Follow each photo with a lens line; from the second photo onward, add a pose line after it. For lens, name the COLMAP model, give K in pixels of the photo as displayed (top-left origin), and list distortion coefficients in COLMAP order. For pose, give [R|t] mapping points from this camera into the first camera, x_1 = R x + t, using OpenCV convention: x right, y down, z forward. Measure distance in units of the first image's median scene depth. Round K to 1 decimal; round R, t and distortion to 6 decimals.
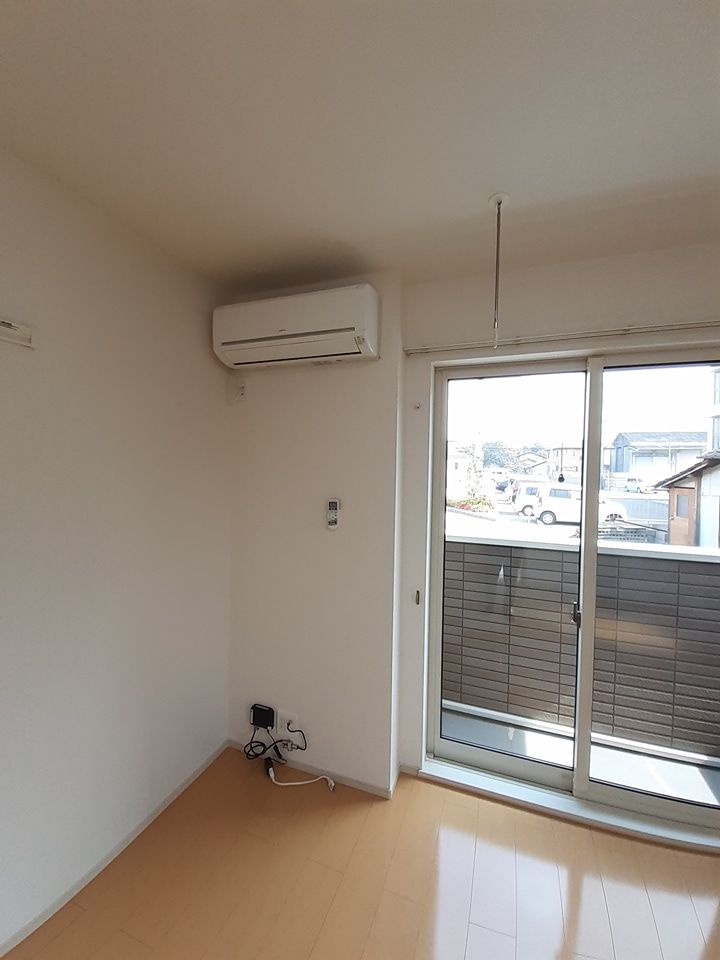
lens RADIAL K [[383.7, 0, 360.1], [0, 383.7, 474.4], [0, 0, 1]] dist [0.000581, -0.000077]
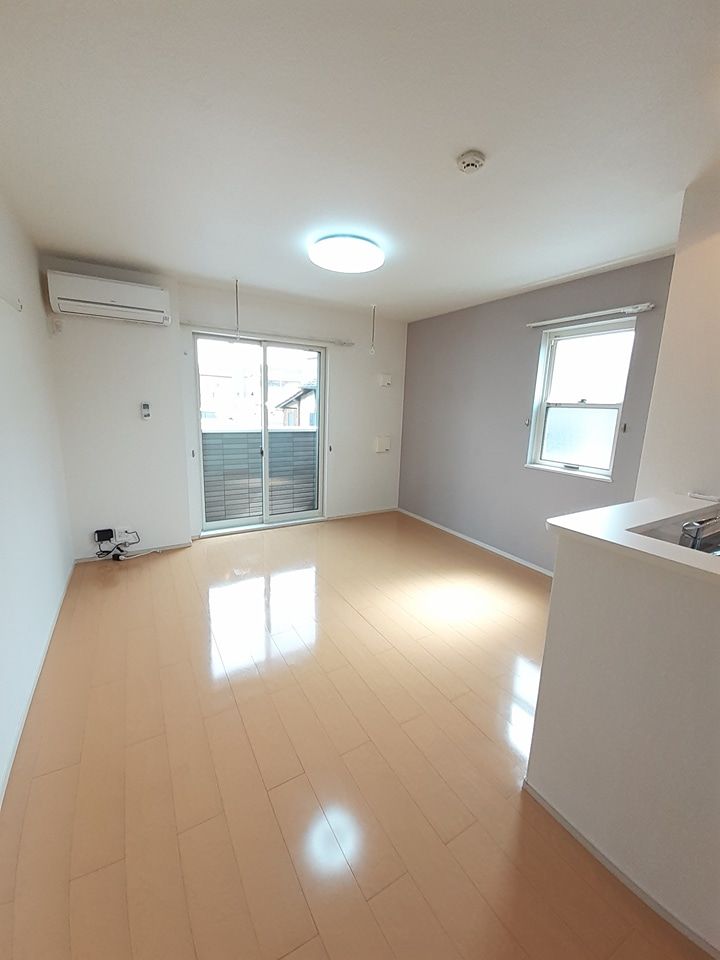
lens RADIAL K [[383.7, 0, 360.1], [0, 383.7, 474.4], [0, 0, 1]] dist [0.000581, -0.000077]
pose [[0.638140, -0.136805, 0.757669, -0.795117], [-0.009332, 0.982641, 0.185285, 0.050052], [-0.769864, -0.125308, 0.625786, -0.896607]]
